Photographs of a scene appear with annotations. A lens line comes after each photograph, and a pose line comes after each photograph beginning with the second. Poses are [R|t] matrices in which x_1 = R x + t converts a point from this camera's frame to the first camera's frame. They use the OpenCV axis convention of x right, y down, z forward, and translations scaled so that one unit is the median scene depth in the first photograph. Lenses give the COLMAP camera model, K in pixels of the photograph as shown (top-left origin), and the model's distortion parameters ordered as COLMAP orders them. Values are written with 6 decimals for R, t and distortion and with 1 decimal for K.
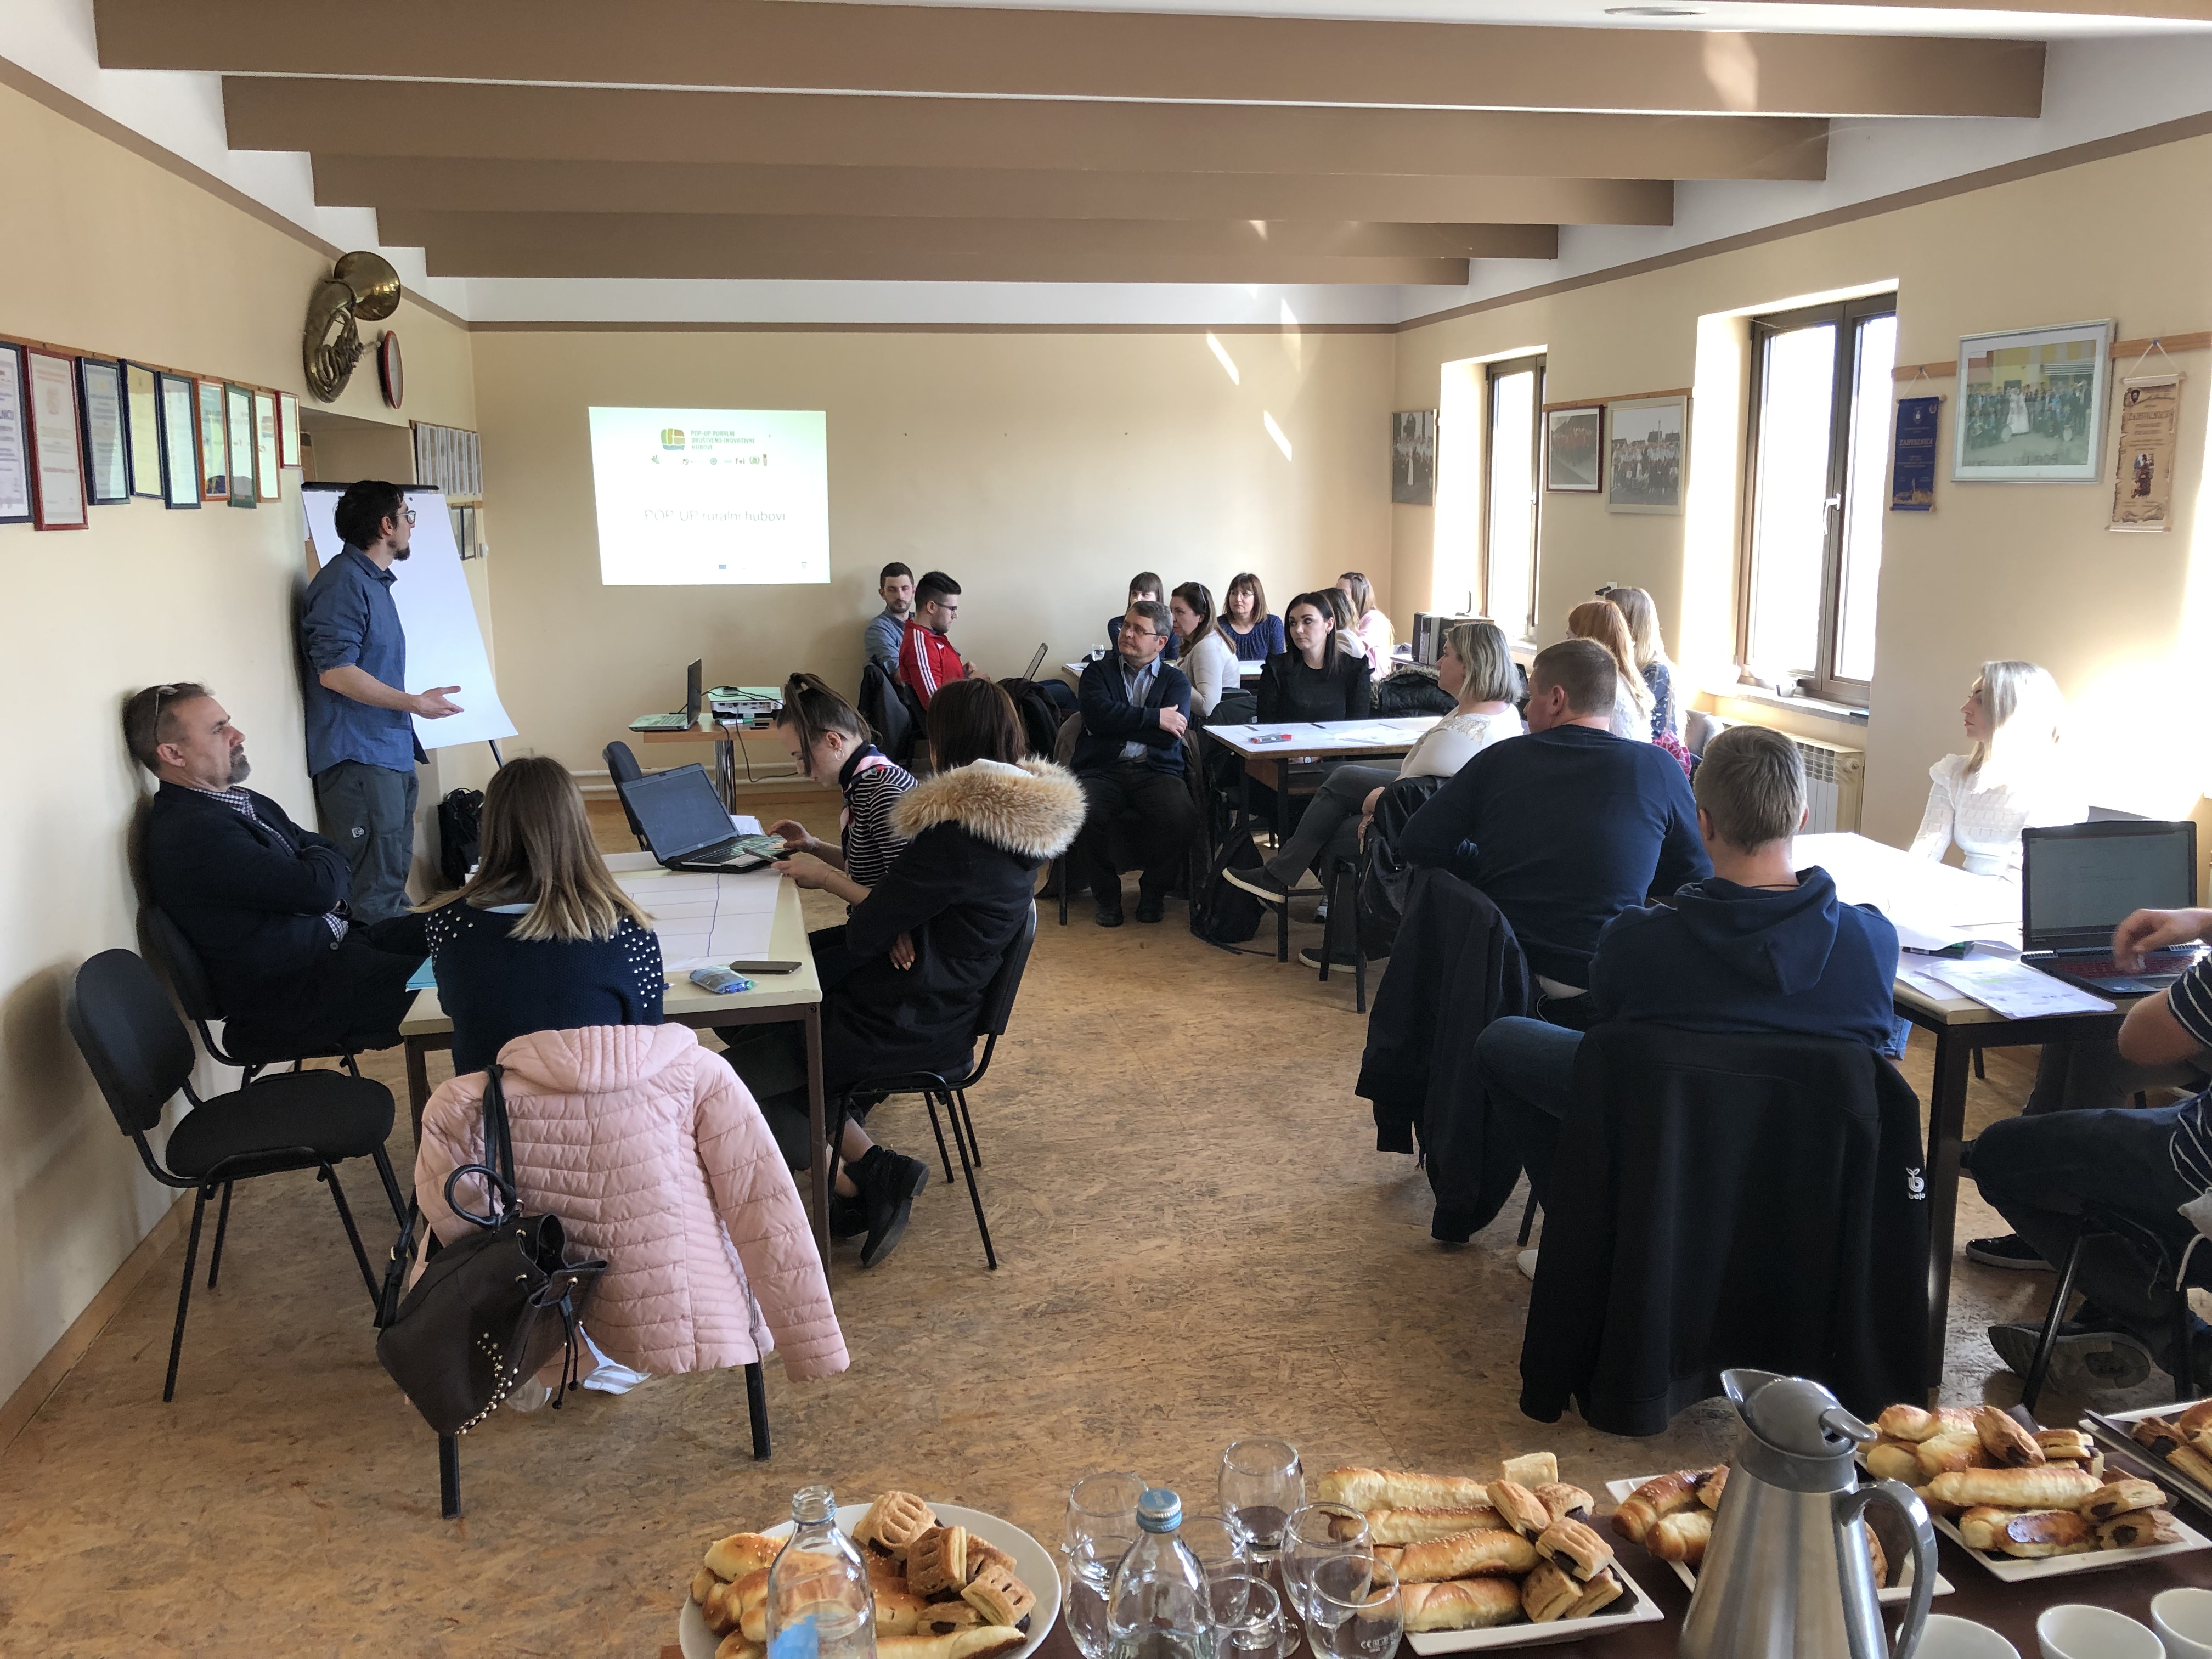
lens RADIAL K [[1788.3, 0, 1098.7], [0, 1788.3, 787.3], [0, 0, 1]] dist [0.002827, 0.006340]
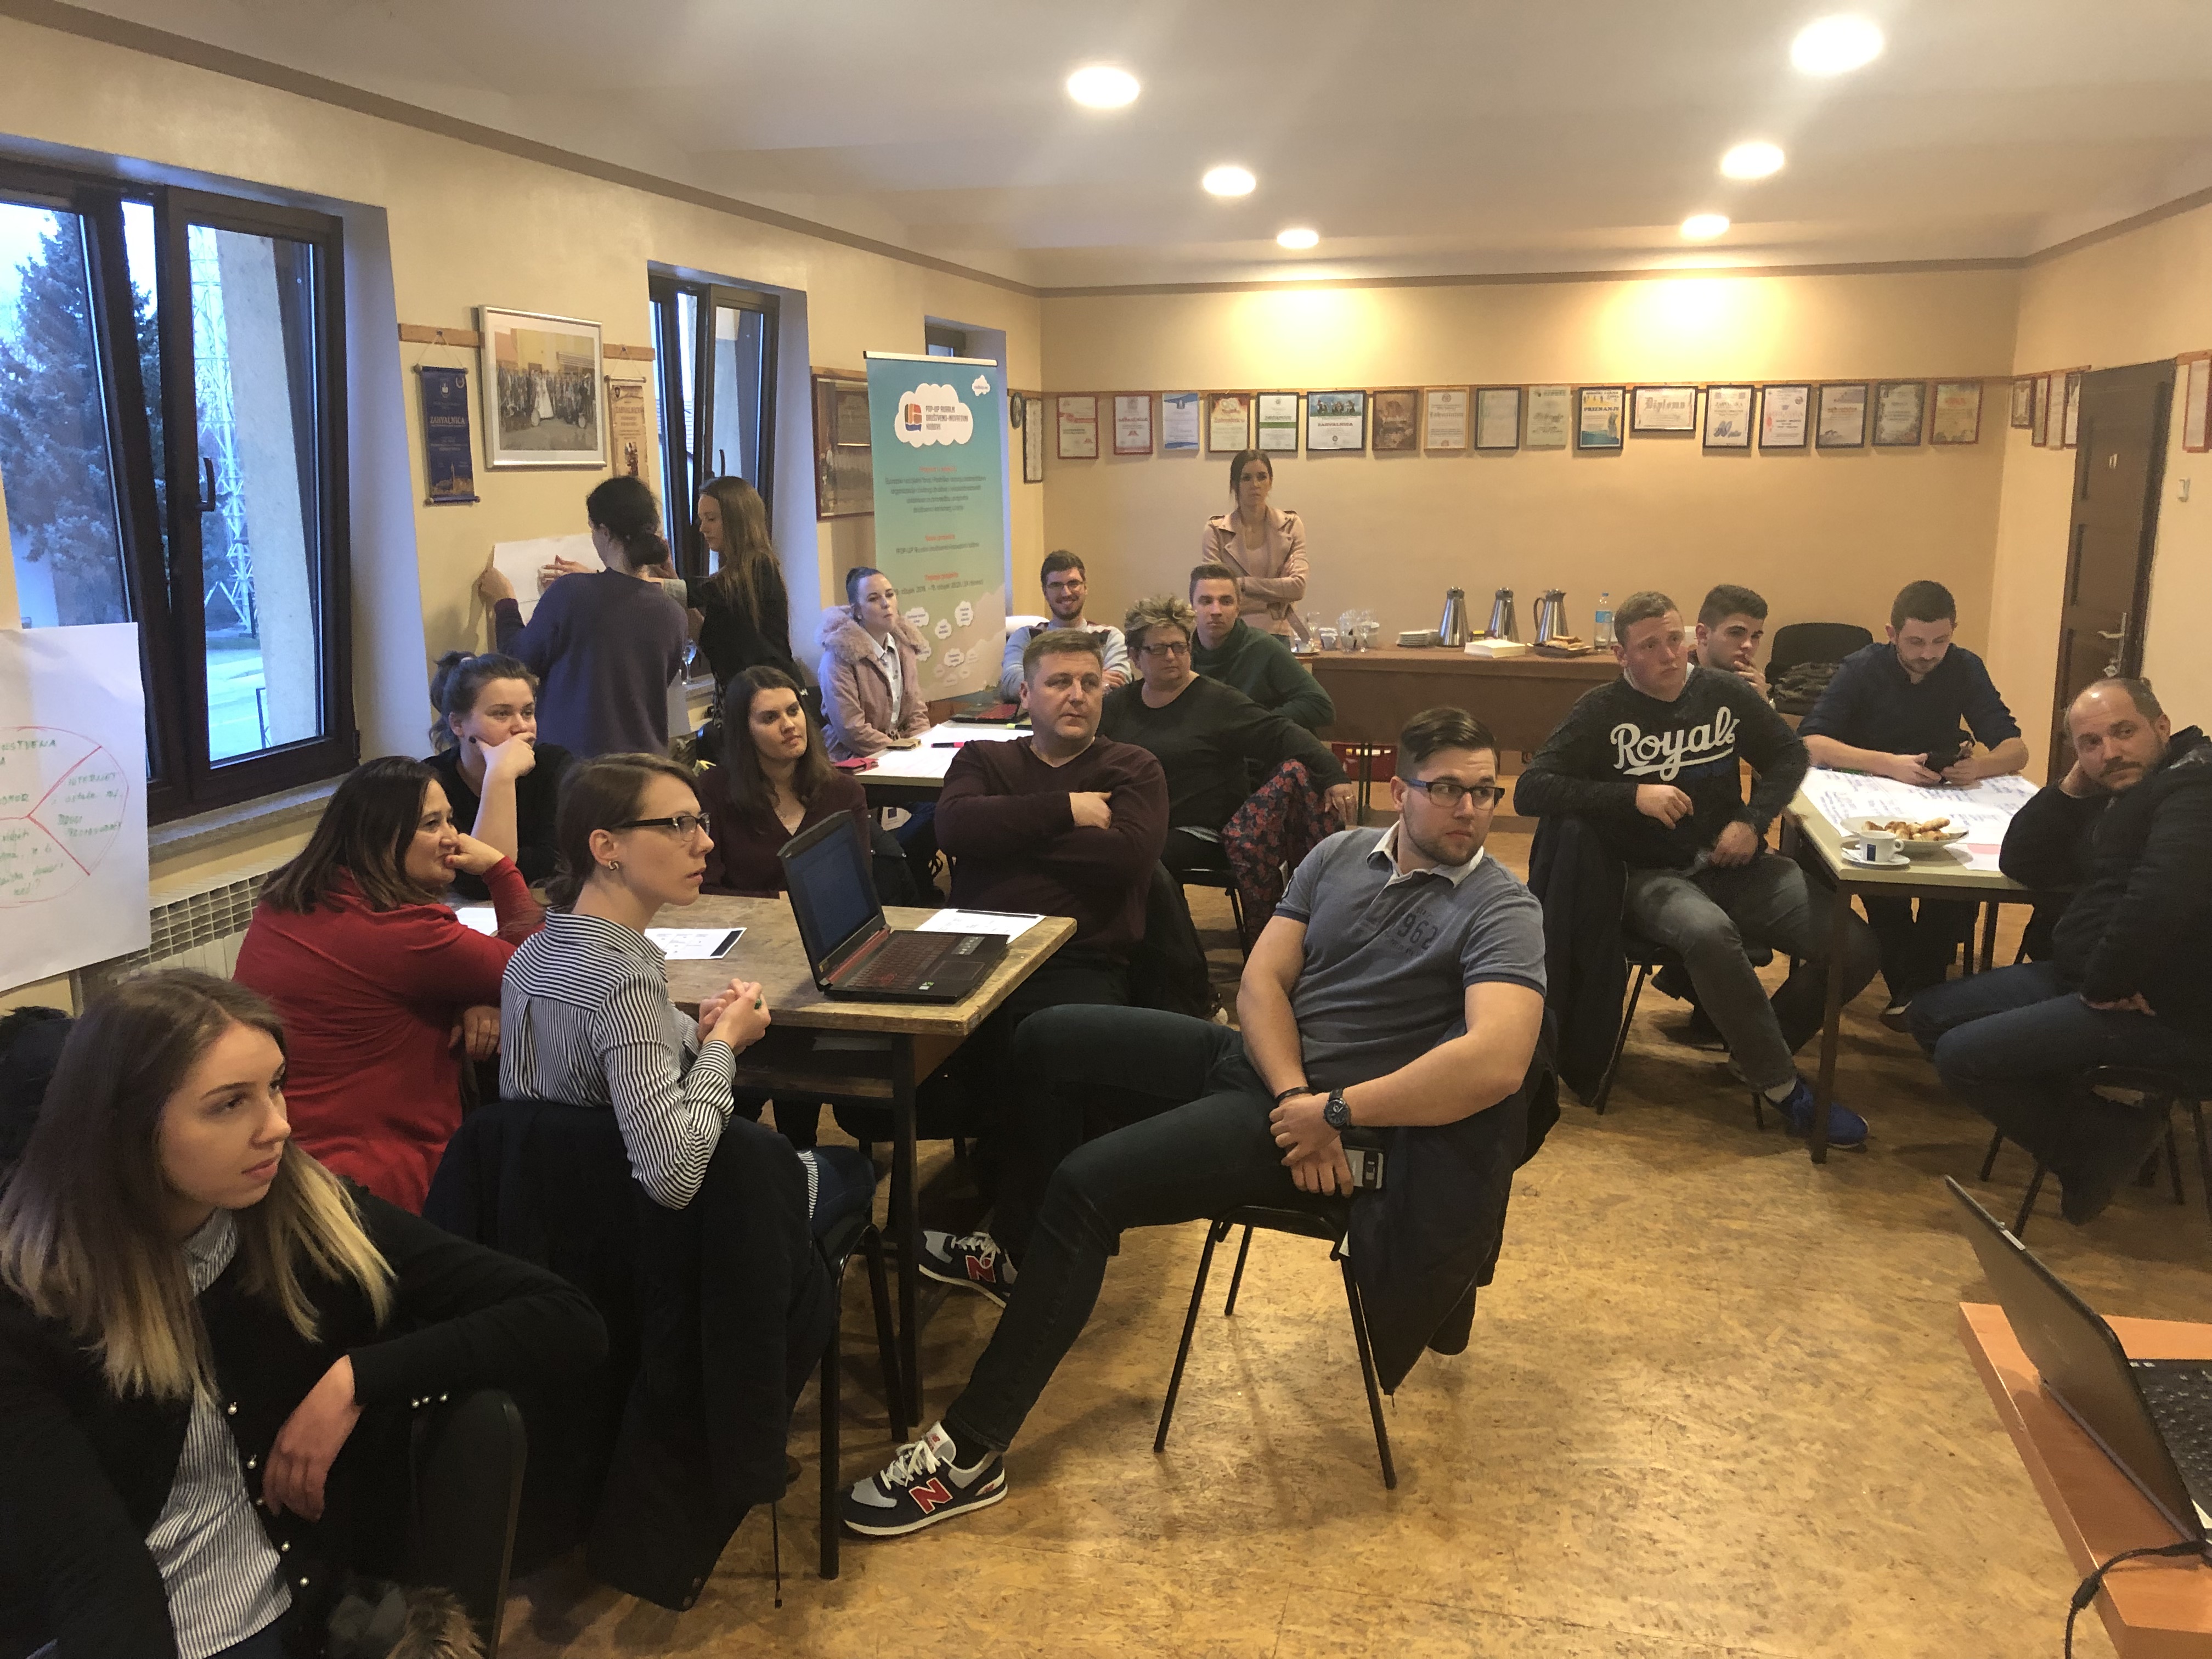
lens RADIAL K [[1805.4, 0, 1106.0], [0, 1805.4, 829.5], [0, 0, 1]] dist [-0.025998, -0.010564]
pose [[-0.913832, -0.063299, 0.401129, -0.179482], [0.087863, 0.933561, 0.347483, -0.295743], [-0.396474, 0.352785, -0.847556, 1.753707]]
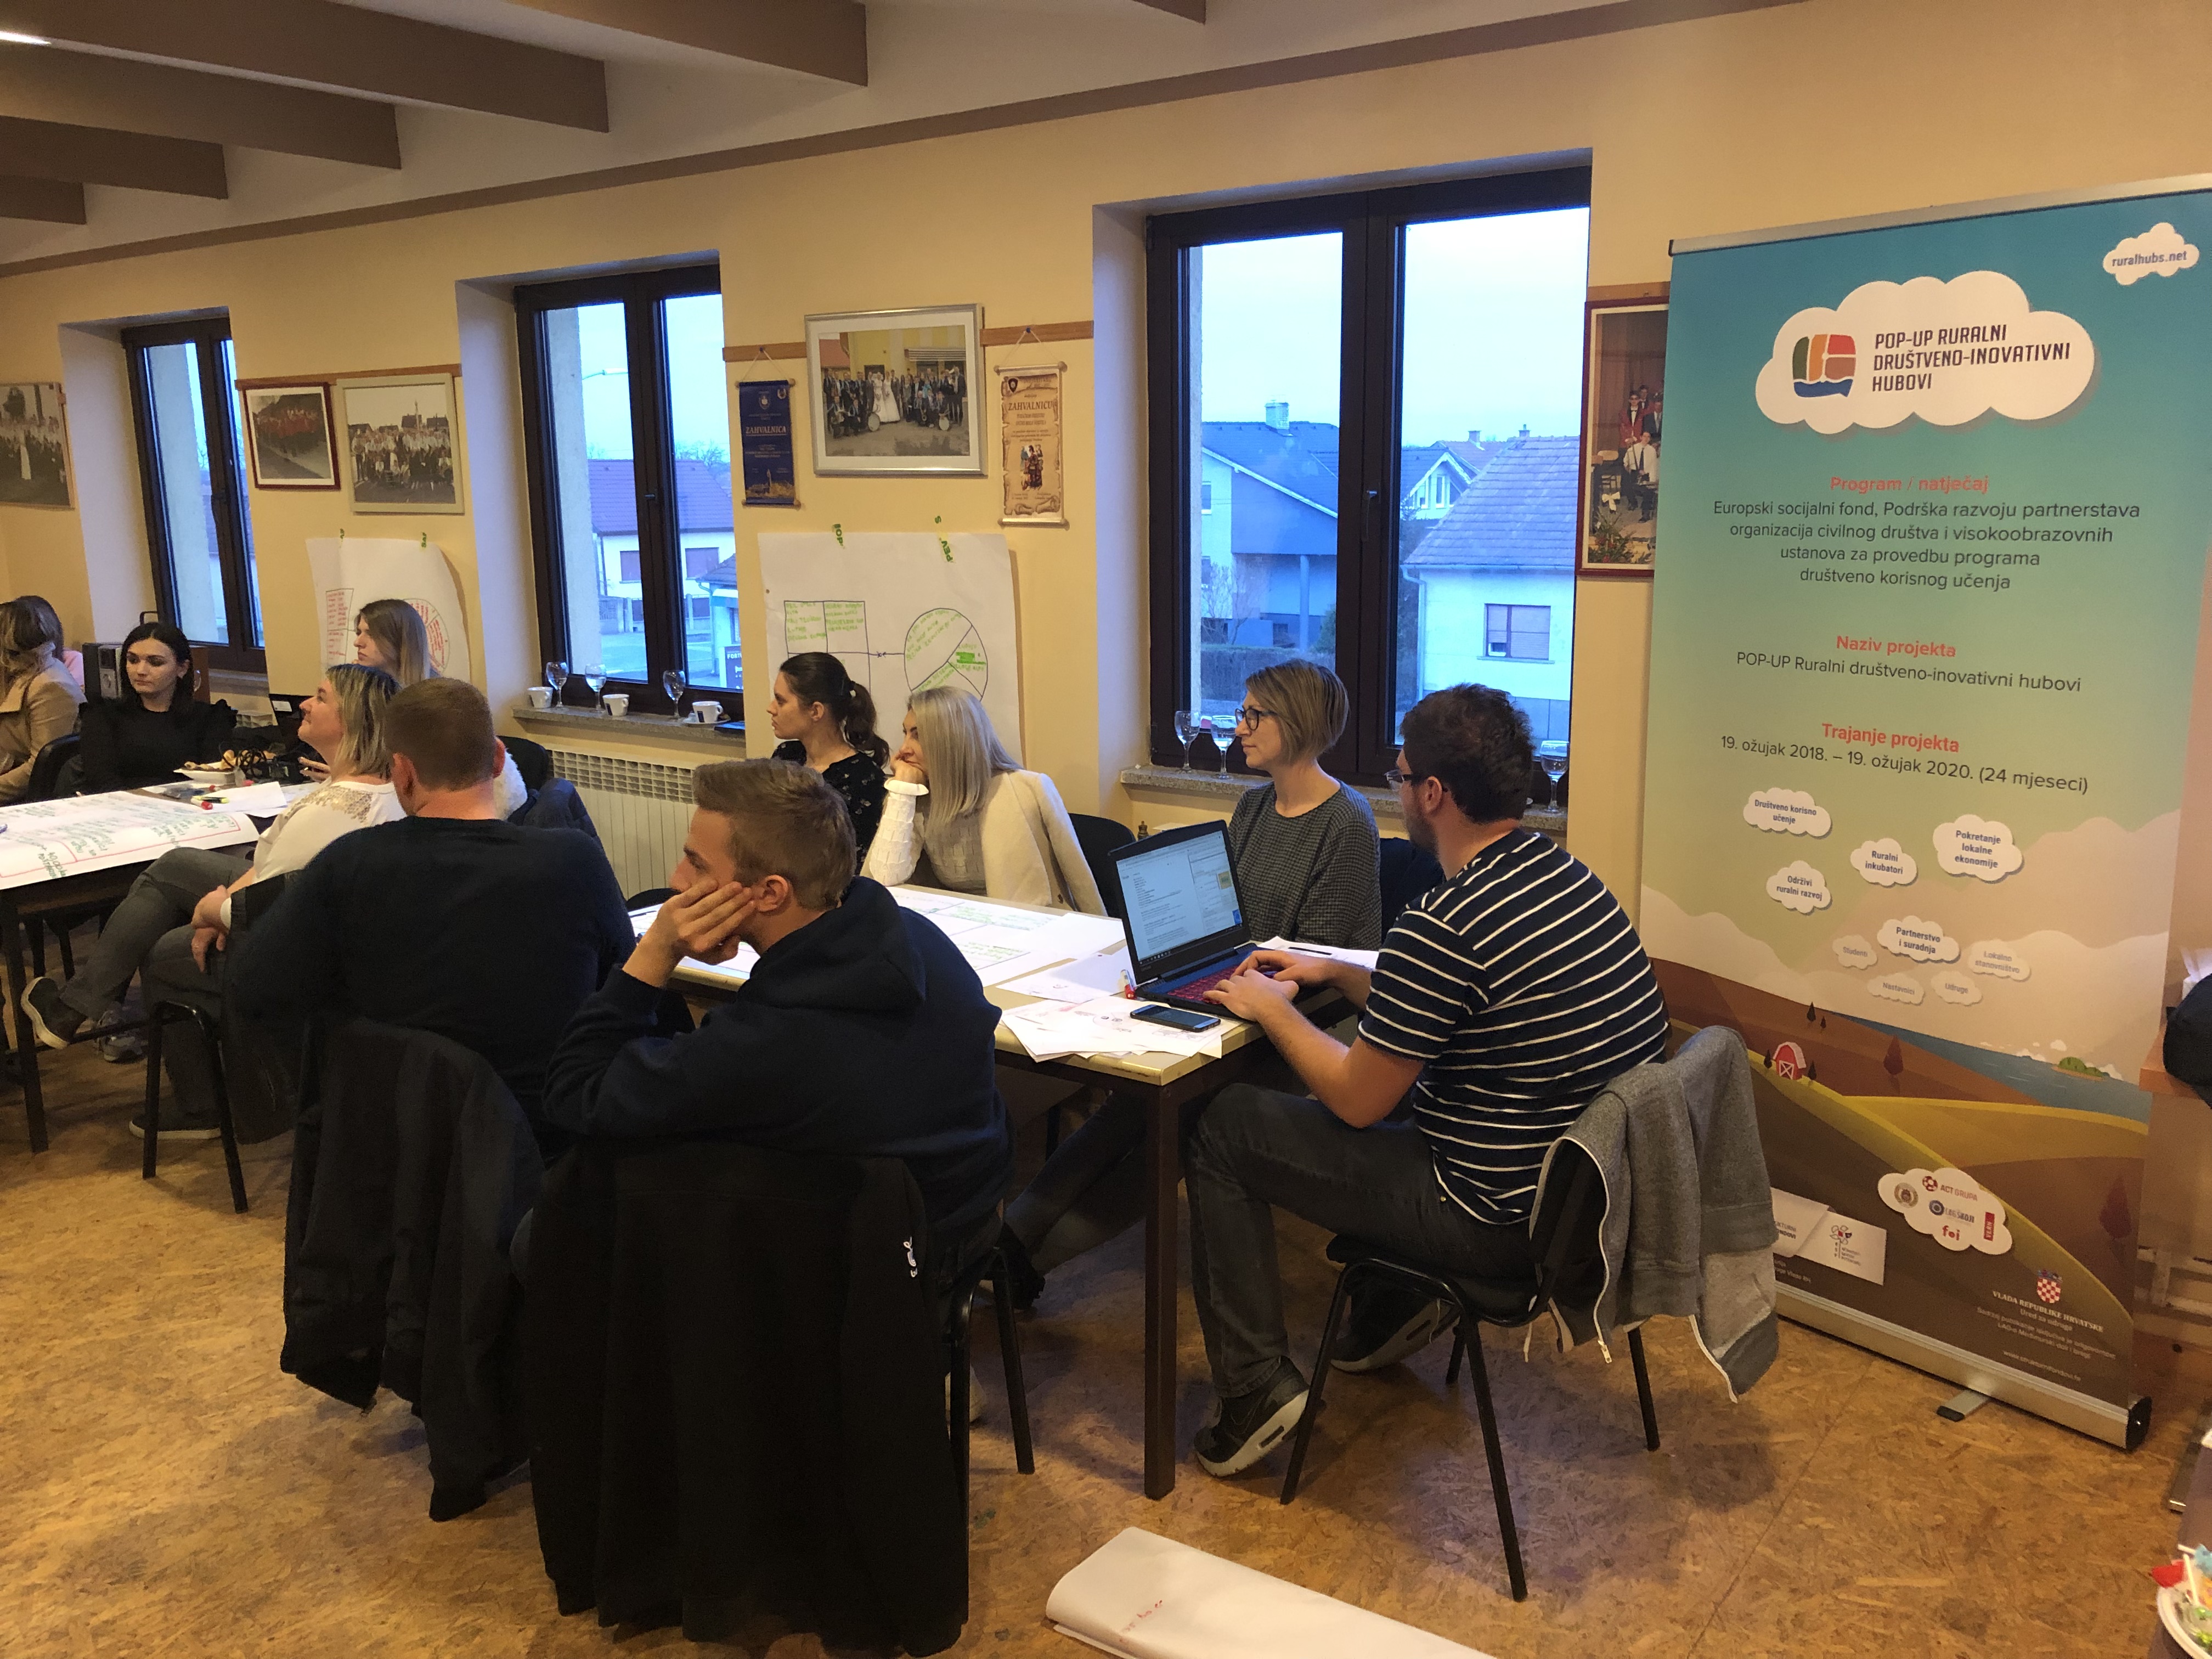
lens RADIAL K [[1777.5, 0, 1106.0], [0, 1777.5, 829.5], [0, 0, 1]] dist [0.022115, -0.017022]
pose [[0.718728, -0.129649, 0.683097, -0.073329], [0.116058, 0.991048, 0.065984, -0.031586], [-0.685537, 0.031855, 0.727340, 0.235403]]
